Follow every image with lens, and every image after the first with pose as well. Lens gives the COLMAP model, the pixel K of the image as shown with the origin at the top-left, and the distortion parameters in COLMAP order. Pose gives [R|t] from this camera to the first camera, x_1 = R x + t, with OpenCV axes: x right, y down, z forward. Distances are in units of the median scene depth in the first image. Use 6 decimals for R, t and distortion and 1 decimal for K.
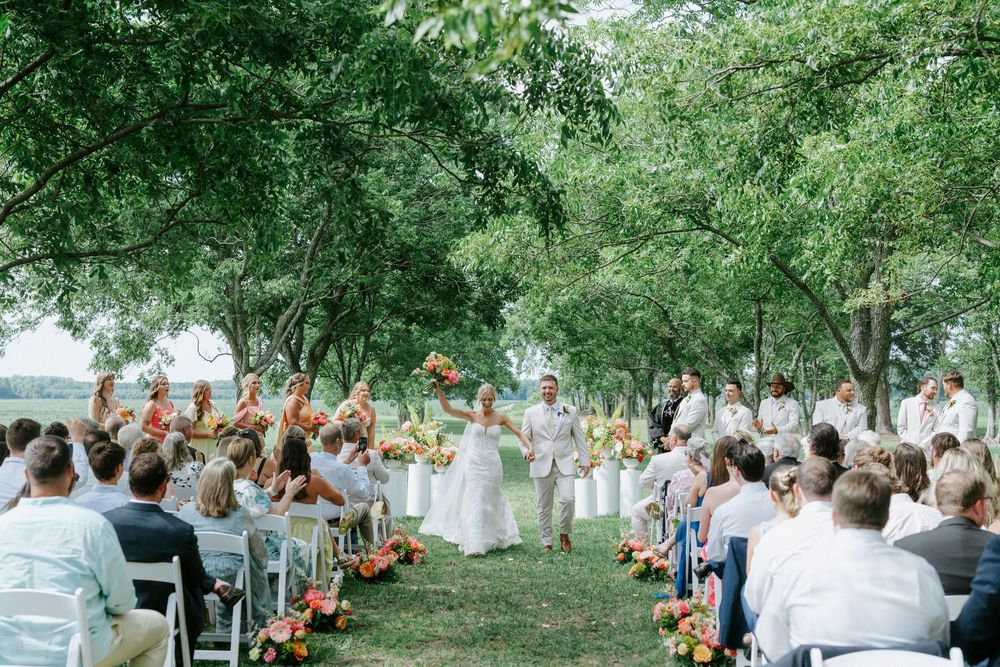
lens RADIAL K [[1461.6, 0, 500.0], [0, 1461.6, 333.5], [0, 0, 1]] dist [-0.020045, -0.015898]
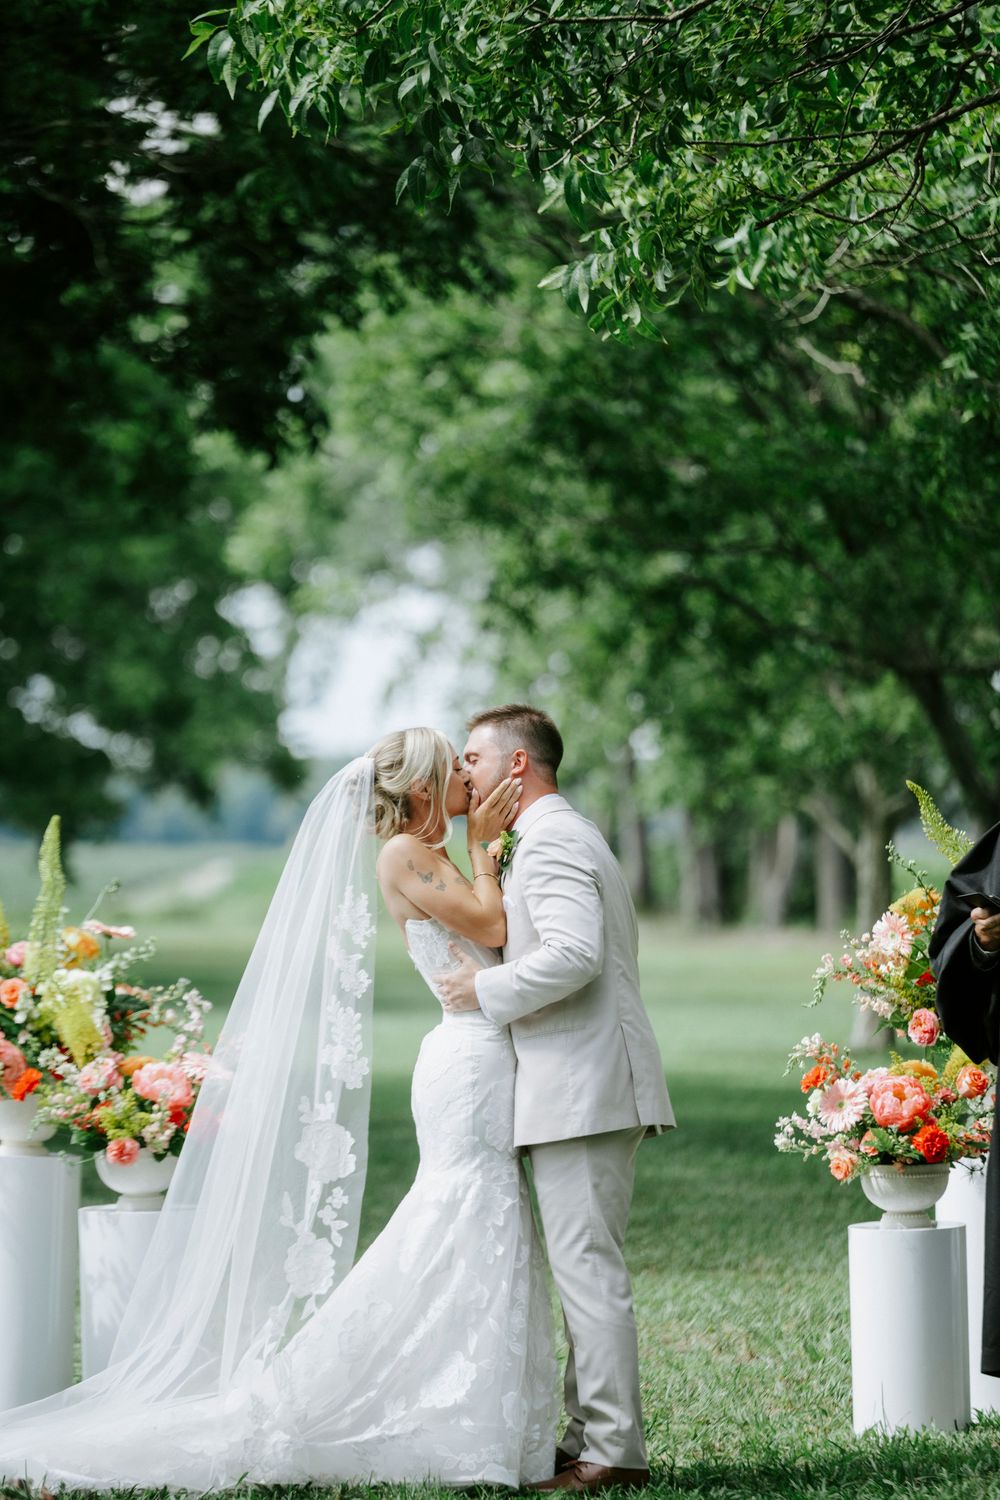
lens RADIAL K [[7261.5, 0, 500.2], [0, 7261.5, 749.9], [0, 0, 1]] dist [-0.167163, 0.035478]
pose [[0.999039, -0.002522, 0.043766, -0.052646], [0.001087, 0.999461, 0.032799, 0.012043], [-0.043825, -0.032720, 0.998503, 0.113036]]
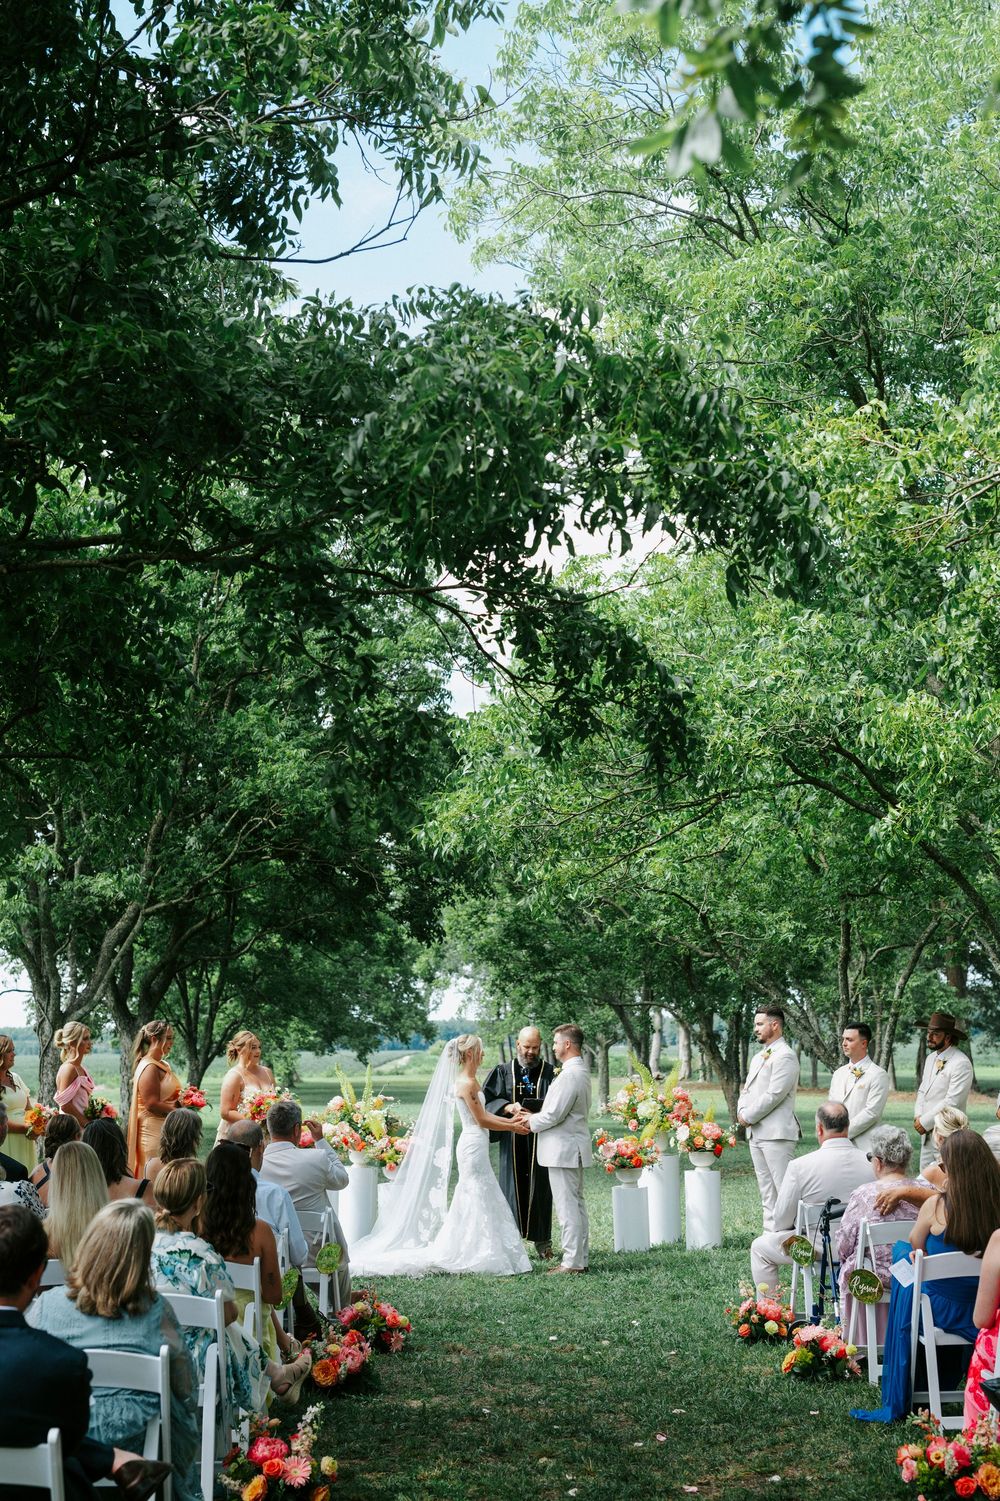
lens RADIAL K [[2093.0, 0, 502.8], [0, 2093.0, 755.0], [0, 0, 1]] dist [-0.031252, 0.048895]
pose [[0.998664, -0.008120, 0.051030, -0.059062], [0.012925, 0.995435, -0.094565, 0.001335], [-0.050030, 0.095099, 0.994210, 0.163977]]
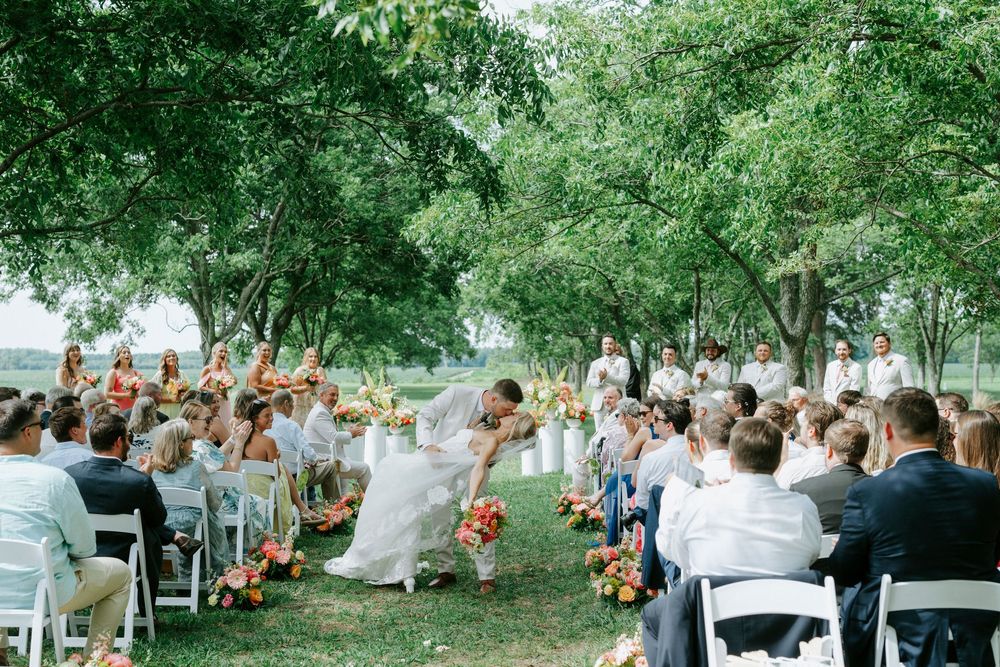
lens RADIAL K [[1394.4, 0, 500.0], [0, 1394.4, 333.5], [0, 0, 1]] dist [-0.031252, 0.048895]
pose [[0.999528, -0.008611, 0.029498, 0.009611], [0.007972, 0.999732, 0.021716, 0.001337], [-0.029677, -0.021470, 0.999329, -0.018845]]
